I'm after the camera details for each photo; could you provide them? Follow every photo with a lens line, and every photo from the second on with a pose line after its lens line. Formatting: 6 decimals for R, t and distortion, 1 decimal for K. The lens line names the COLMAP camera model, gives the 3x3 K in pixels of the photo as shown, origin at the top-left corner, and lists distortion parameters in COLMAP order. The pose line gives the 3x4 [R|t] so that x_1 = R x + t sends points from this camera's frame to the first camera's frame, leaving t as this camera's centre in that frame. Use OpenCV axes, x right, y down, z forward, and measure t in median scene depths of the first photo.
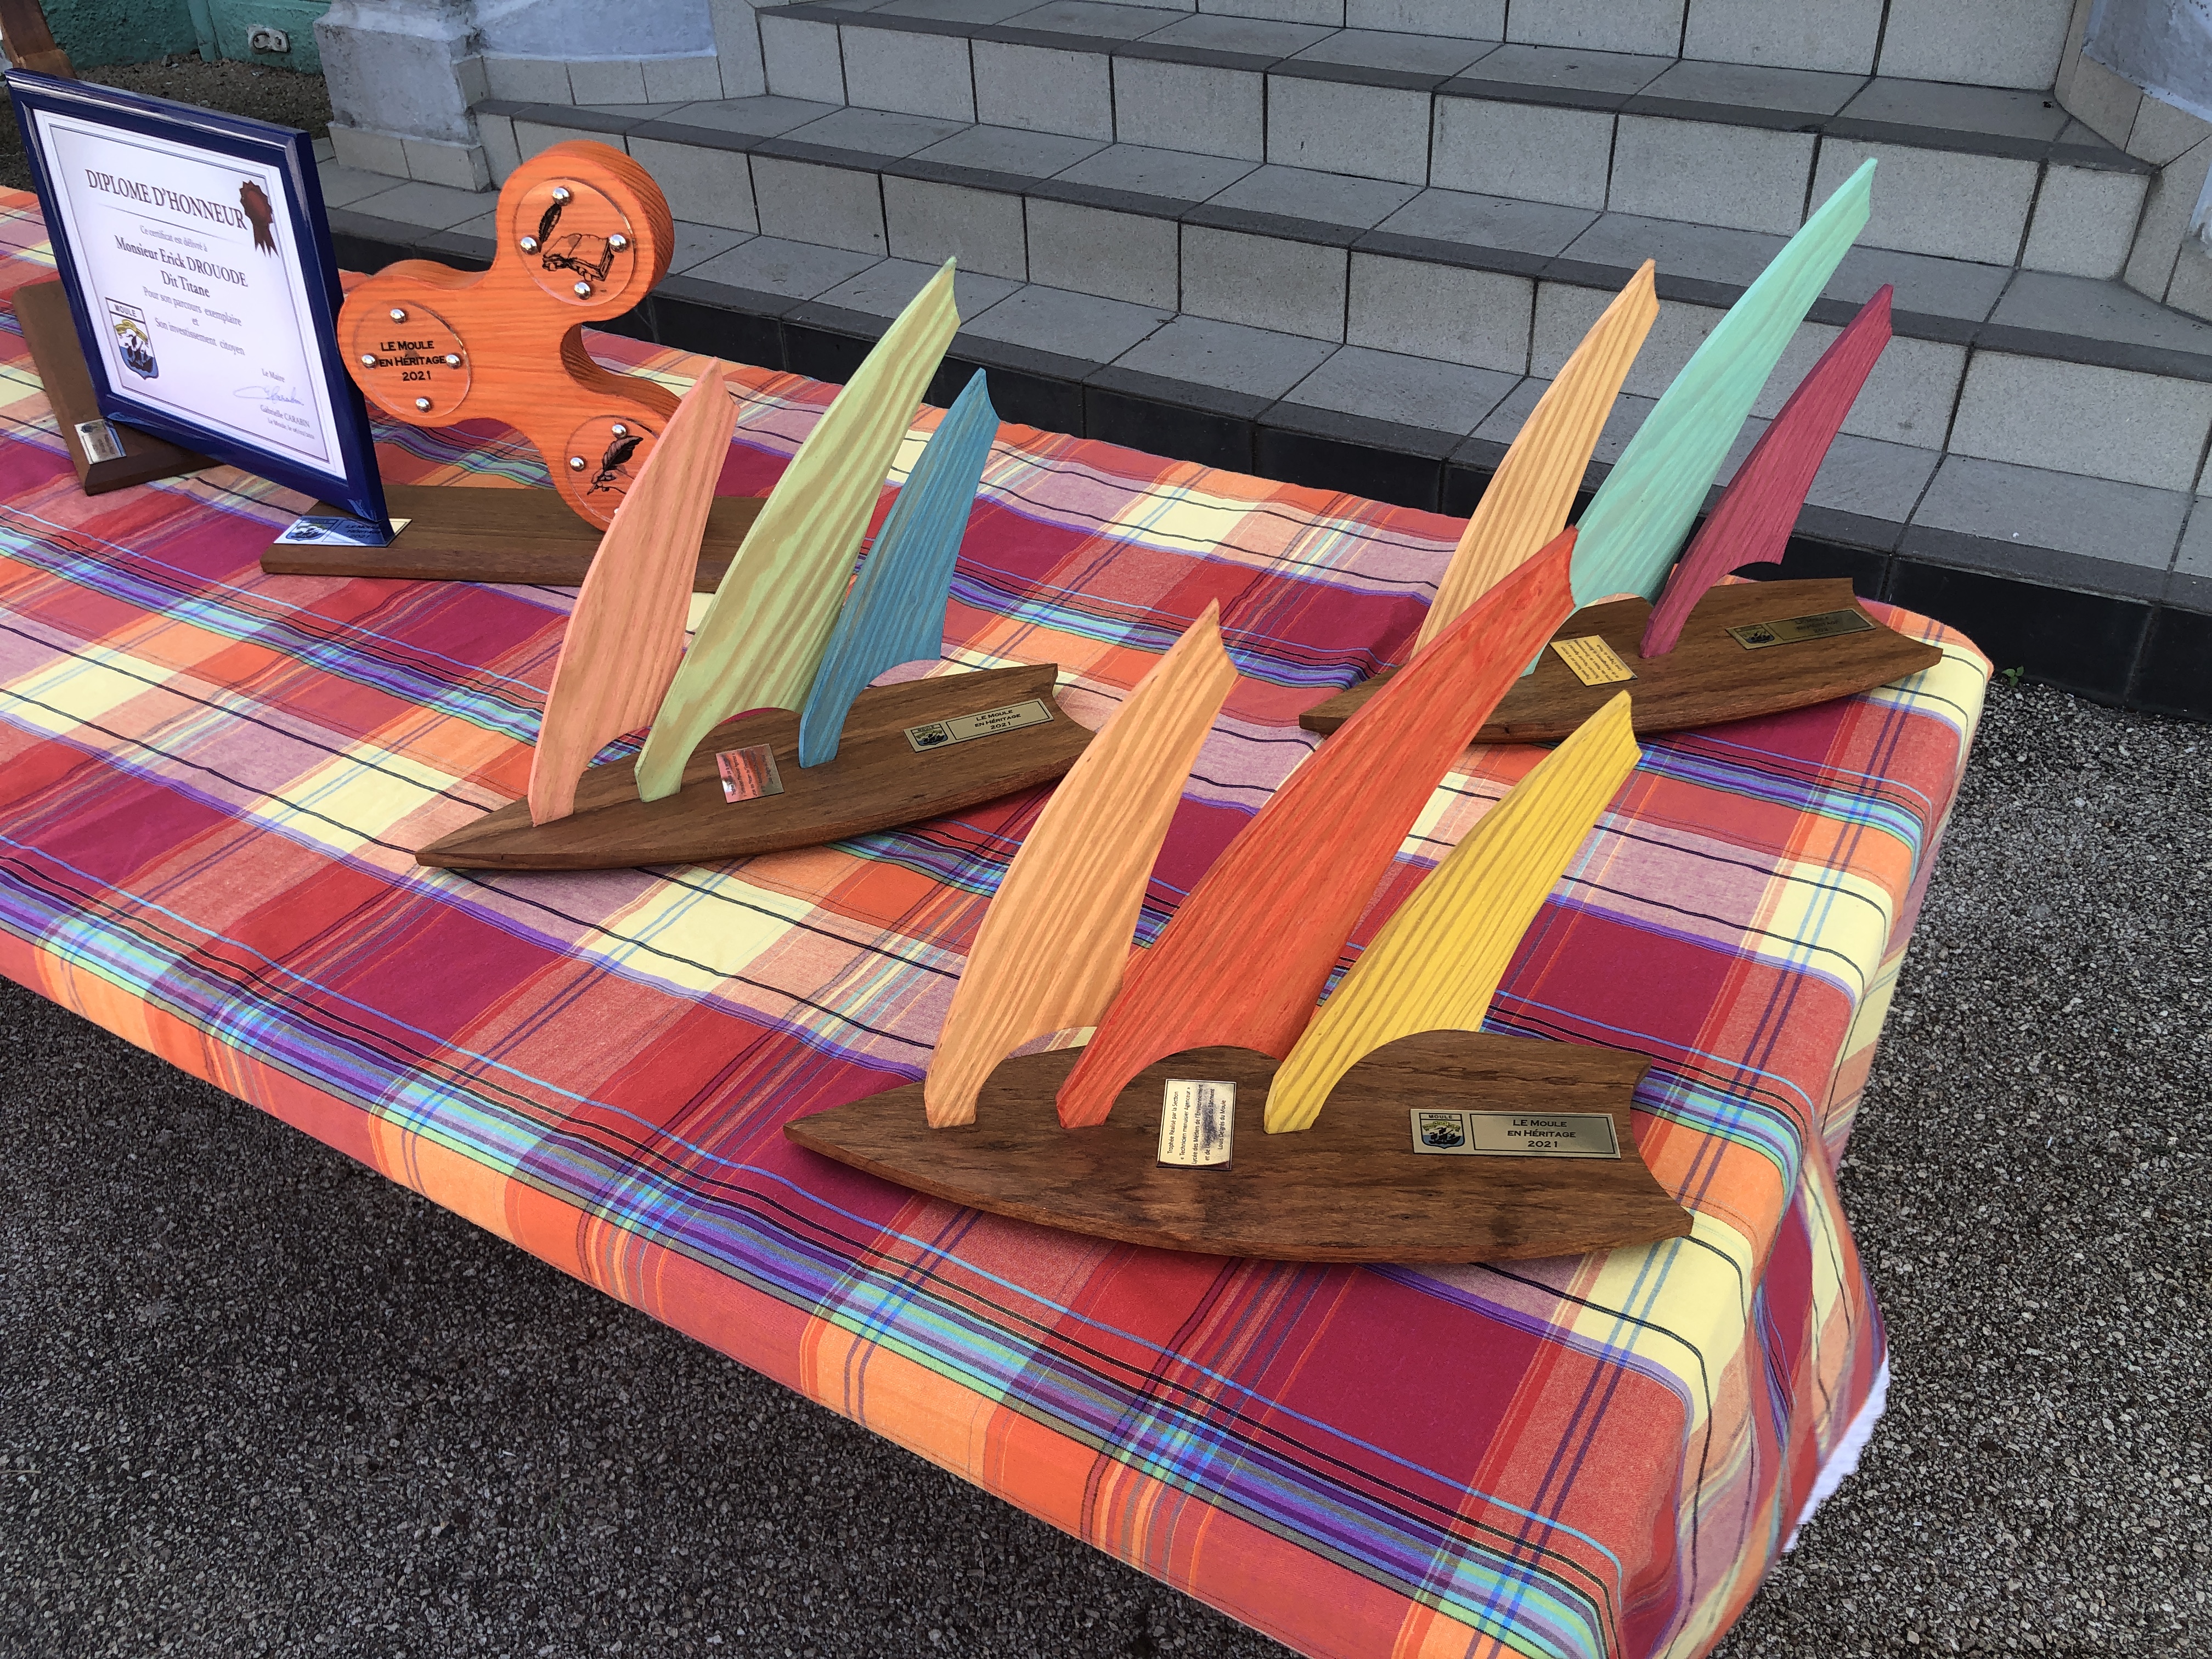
lens RADIAL K [[1811.6, 0, 1107.1], [0, 1811.6, 851.2], [0, 0, 1]] dist [0.001004, 0.013895]
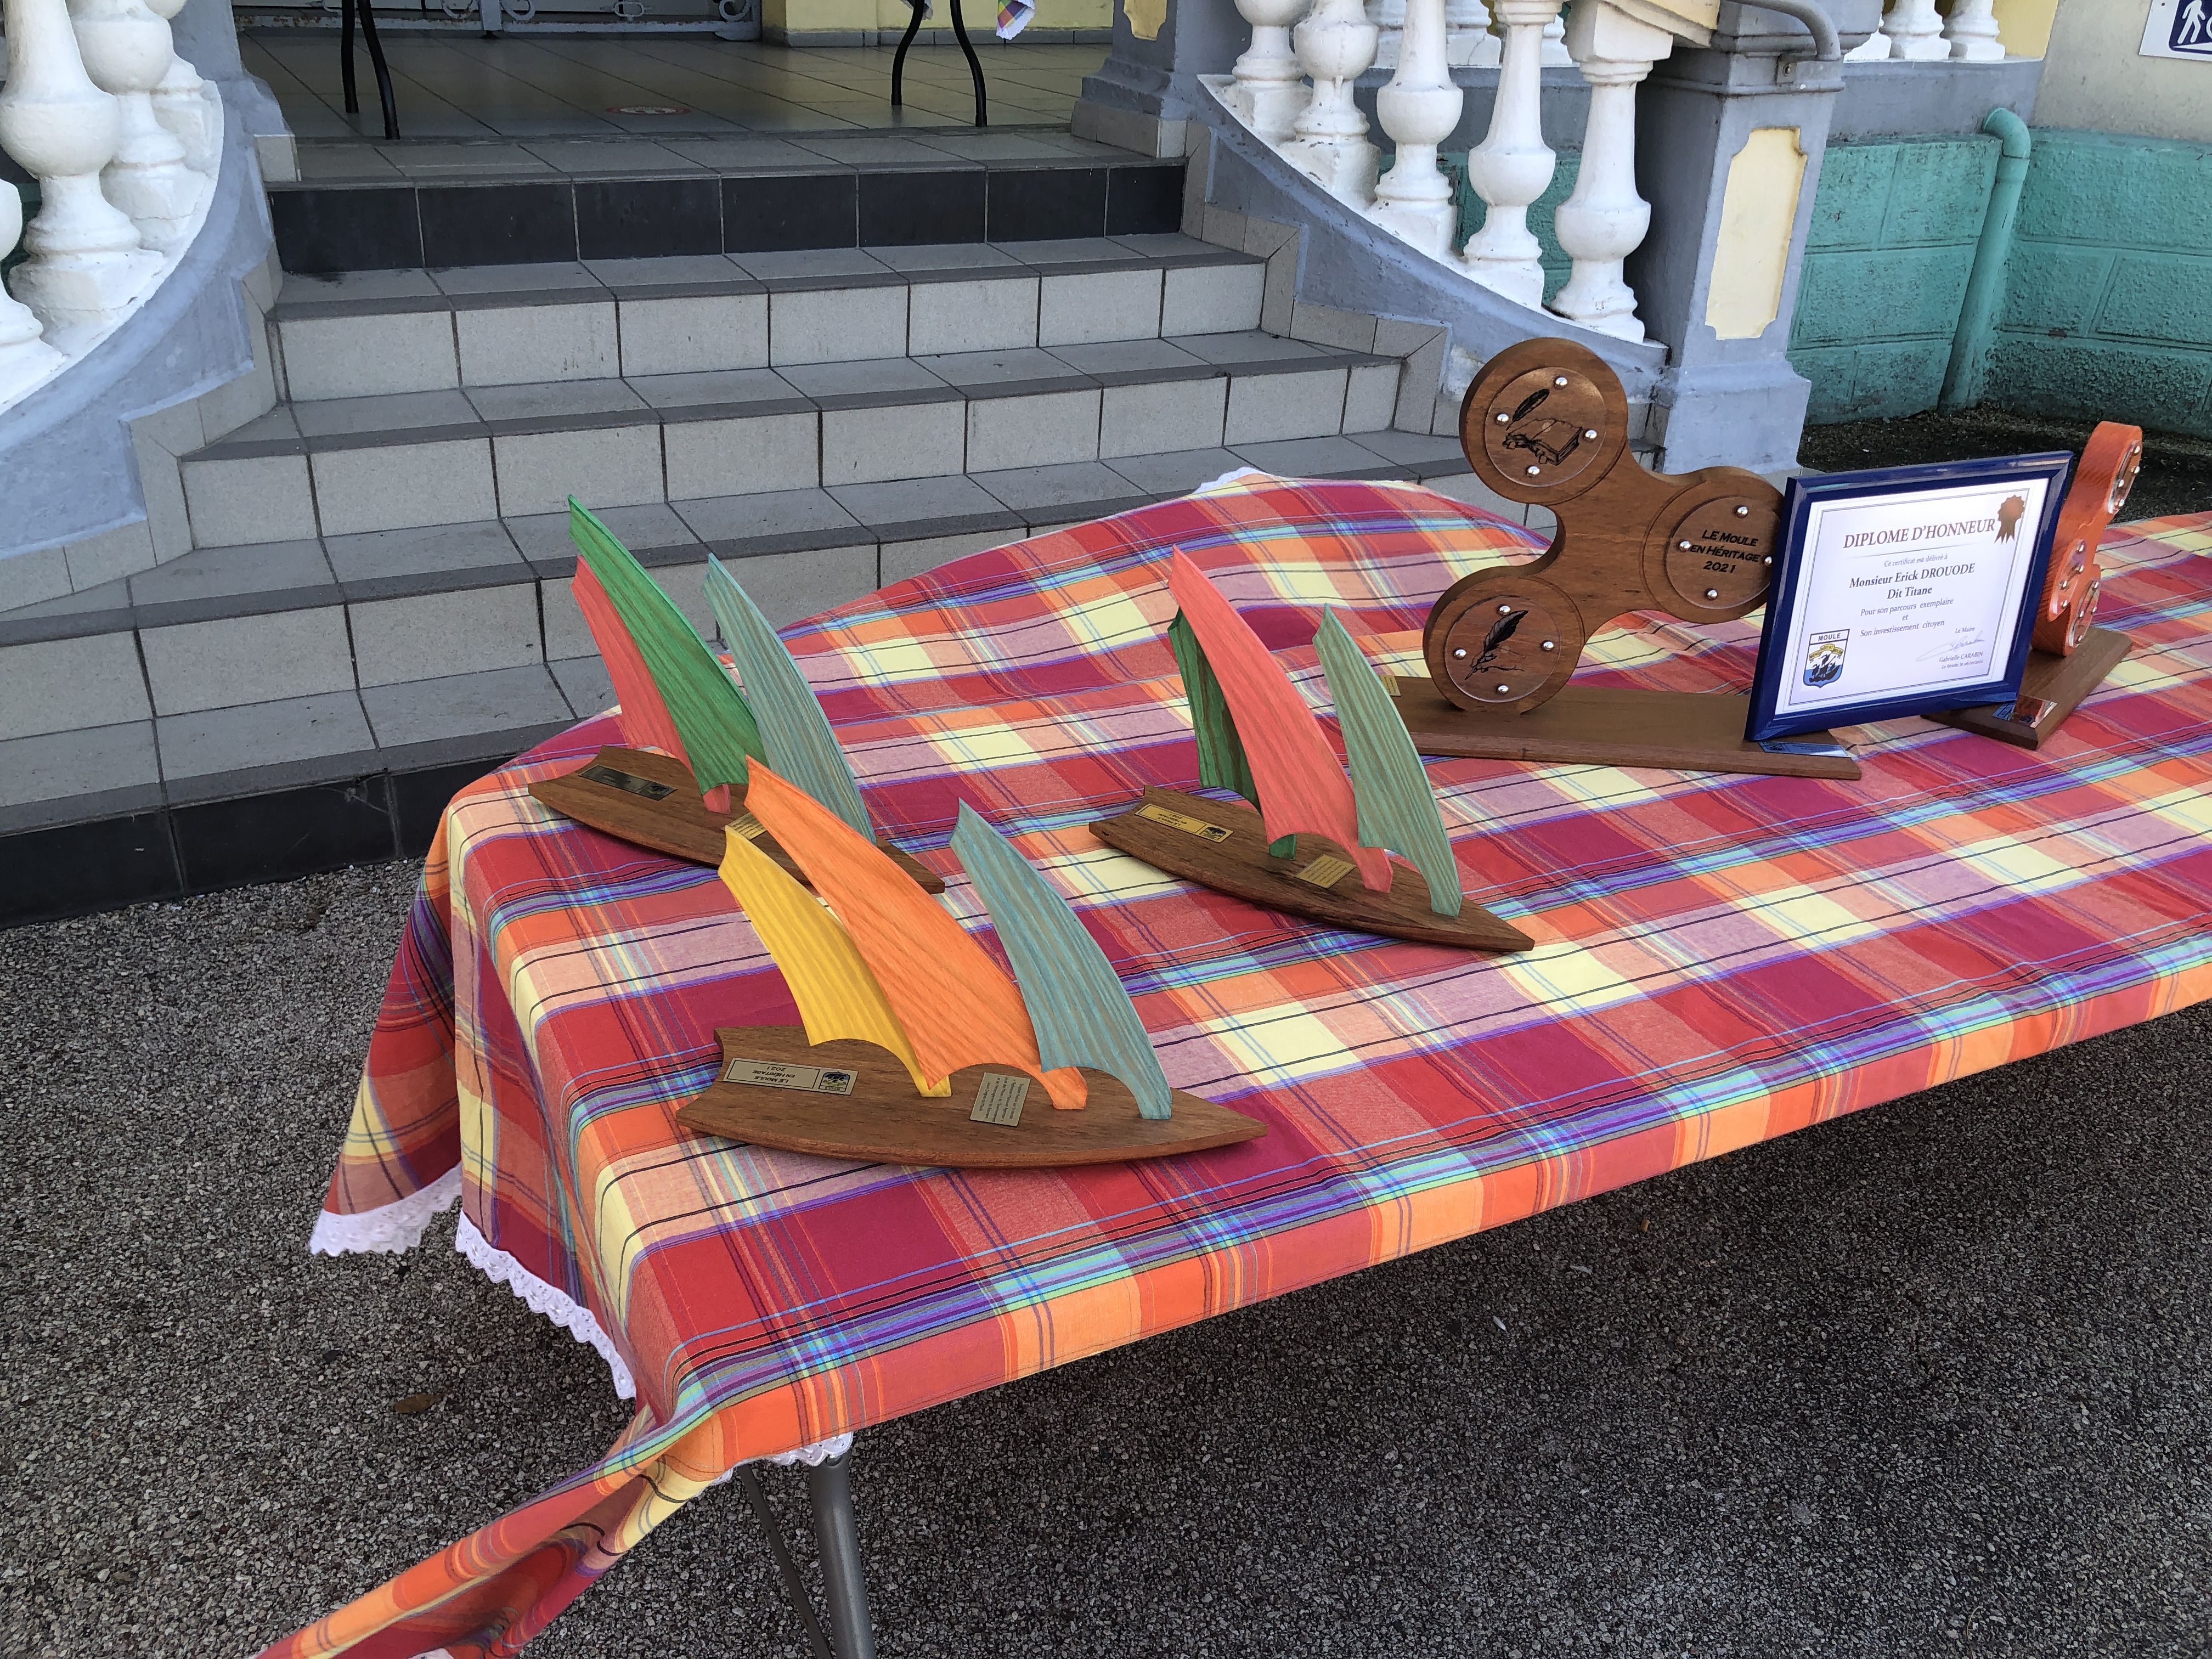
lens RADIAL K [[1823.5, 0, 1081.5], [0, 1823.5, 806.3], [0, 0, 1]] dist [0.007791, -0.005621]
pose [[0.530055, -0.338905, 0.777294, -1.869311], [0.455350, 0.887042, 0.076242, -0.529915], [-0.715331, 0.313528, 0.624501, 0.599828]]
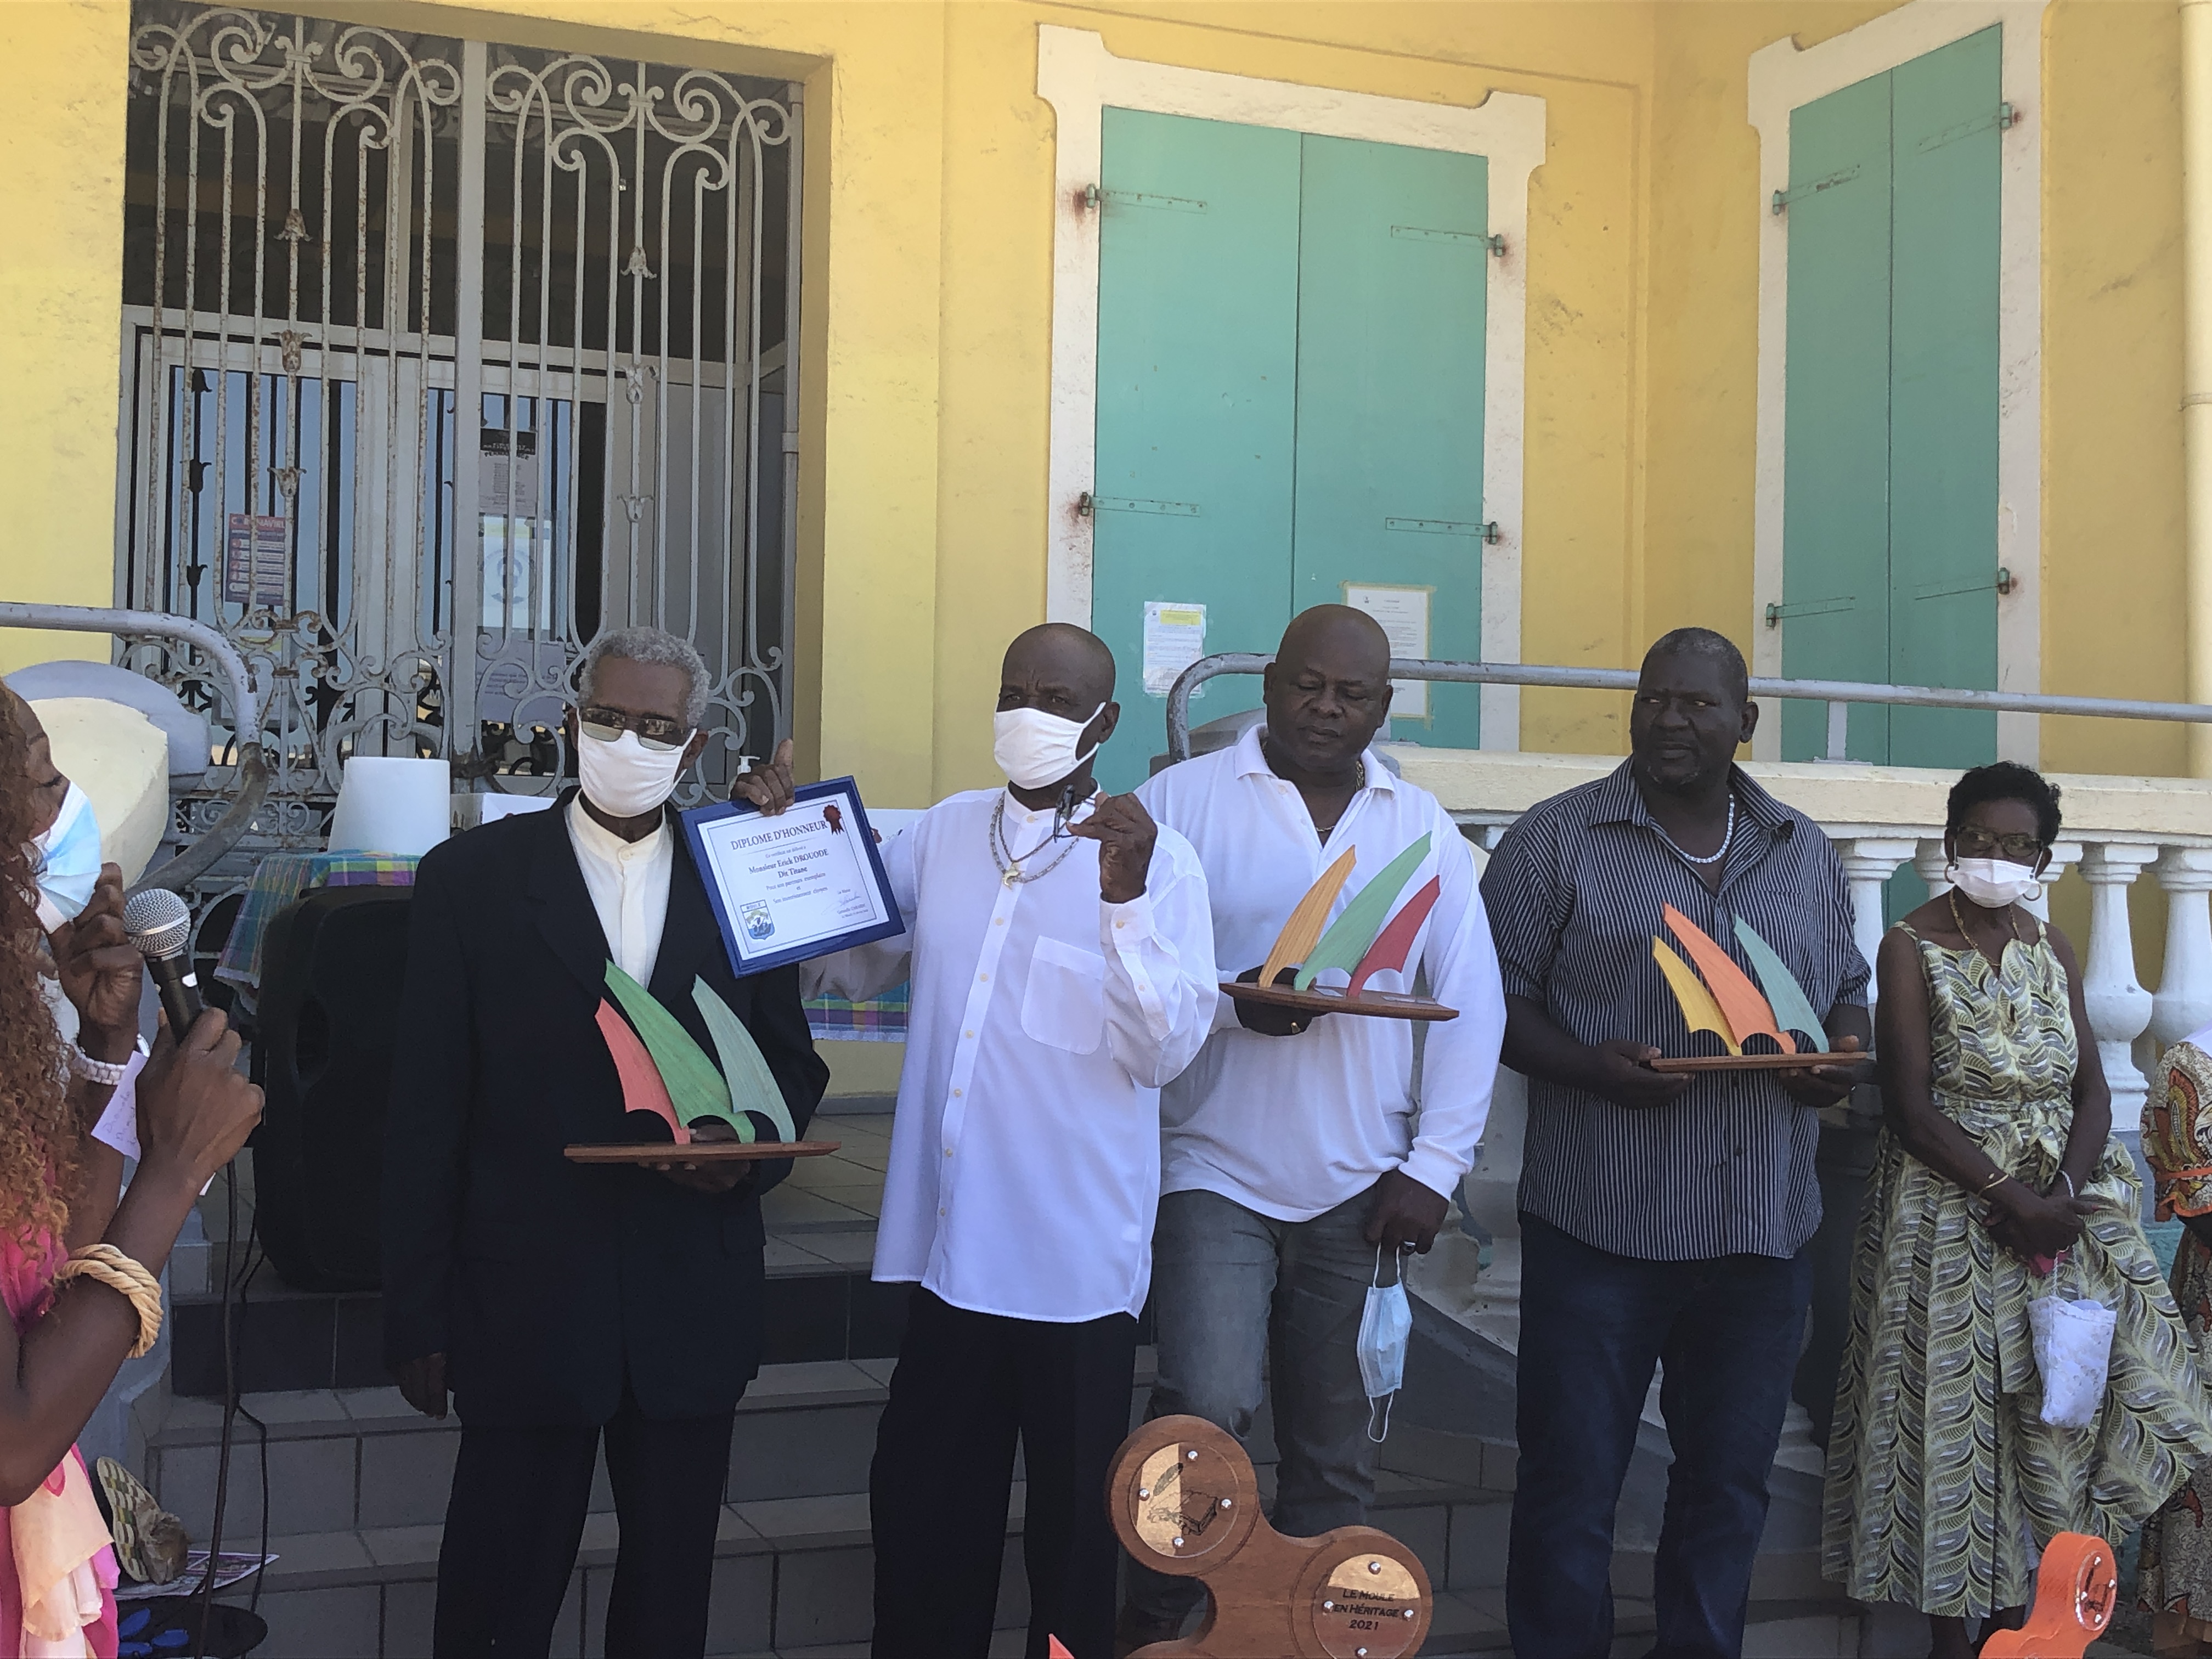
lens RADIAL K [[2767.4, 0, 1065.6], [0, 2767.4, 810.7], [0, 0, 1]] dist [0.129380, -0.425923]
pose [[0.594685, 0.056034, 0.802004, -2.362271], [0.443693, 0.809018, -0.385521, -0.281269], [-0.670438, 0.585107, 0.456249, 0.046049]]
